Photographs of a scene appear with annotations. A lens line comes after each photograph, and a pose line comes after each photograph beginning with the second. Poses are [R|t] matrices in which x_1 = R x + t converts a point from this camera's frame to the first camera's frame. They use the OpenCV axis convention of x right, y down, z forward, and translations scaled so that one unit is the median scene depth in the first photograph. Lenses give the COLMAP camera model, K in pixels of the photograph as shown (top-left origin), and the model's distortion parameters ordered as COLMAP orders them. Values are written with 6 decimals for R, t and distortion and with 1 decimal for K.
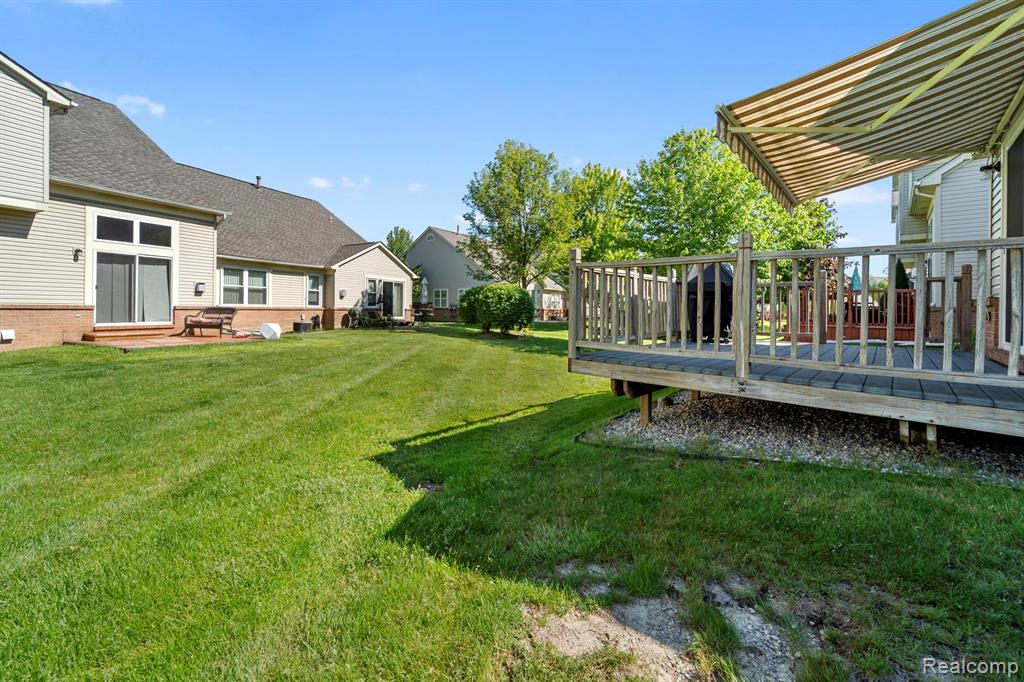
lens RADIAL K [[424.4, 0, 512.5], [0, 424.4, 303.3], [0, 0, 1]] dist [-0.000179, -0.000001]
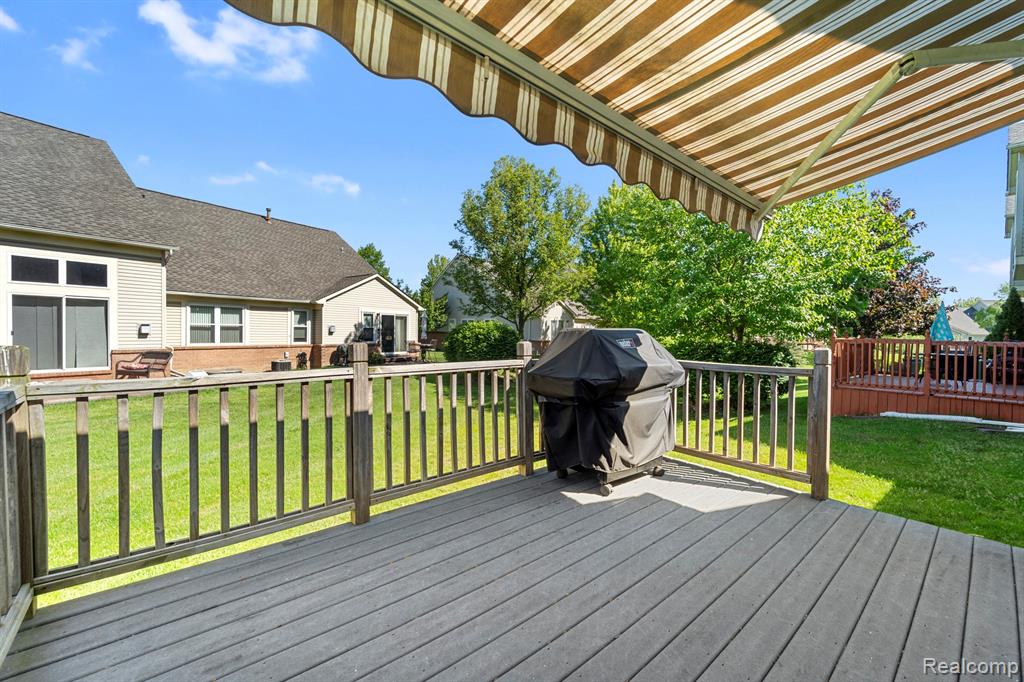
lens RADIAL K [[414.2, 0, 516.2], [0, 414.2, 331.5], [0, 0, 1]] dist [-0.000119, -0.000247]
pose [[0.990243, 0.004099, -0.139288, 0.162086], [-0.002252, 0.999907, 0.013414, -0.037599], [0.139331, -0.012969, 0.990161, 0.175327]]
